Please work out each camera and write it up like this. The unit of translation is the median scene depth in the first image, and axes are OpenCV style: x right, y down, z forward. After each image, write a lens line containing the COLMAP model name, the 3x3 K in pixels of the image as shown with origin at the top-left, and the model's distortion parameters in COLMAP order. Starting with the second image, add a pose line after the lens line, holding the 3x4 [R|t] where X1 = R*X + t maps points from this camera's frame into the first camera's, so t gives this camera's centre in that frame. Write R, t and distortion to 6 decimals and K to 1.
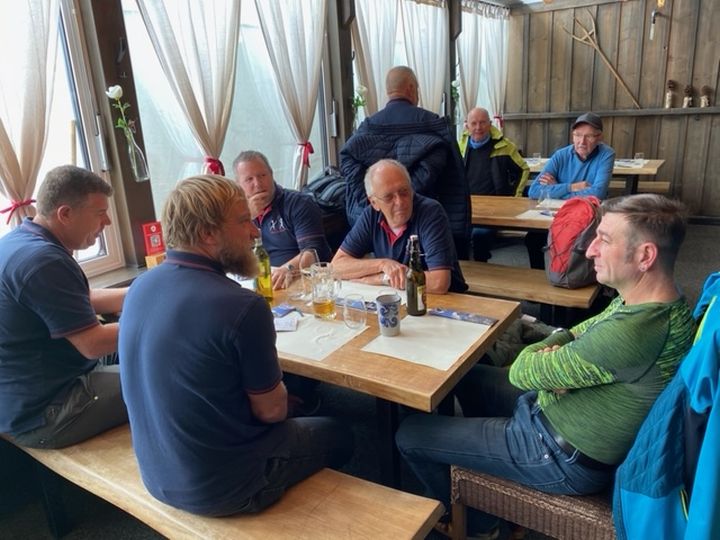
lens RADIAL K [[549.5, 0, 360.0], [0, 549.5, 270.0], [0, 0, 1]] dist [-0.004681, -0.004734]
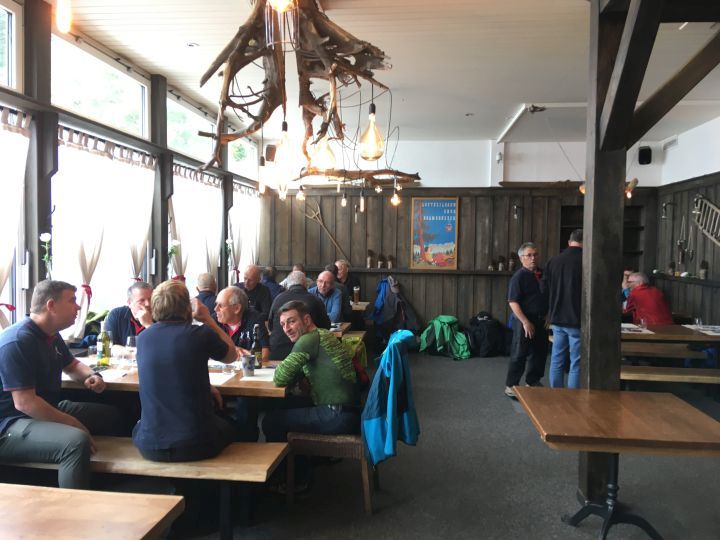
lens RADIAL K [[580.6, 0, 353.0], [0, 580.6, 283.9], [0, 0, 1]] dist [0.014058, -0.002207]
pose [[0.890980, 0.042753, 0.452025, -0.189198], [0.067244, 0.972153, -0.224492, 0.098846], [-0.449035, 0.230414, 0.863294, -0.334807]]
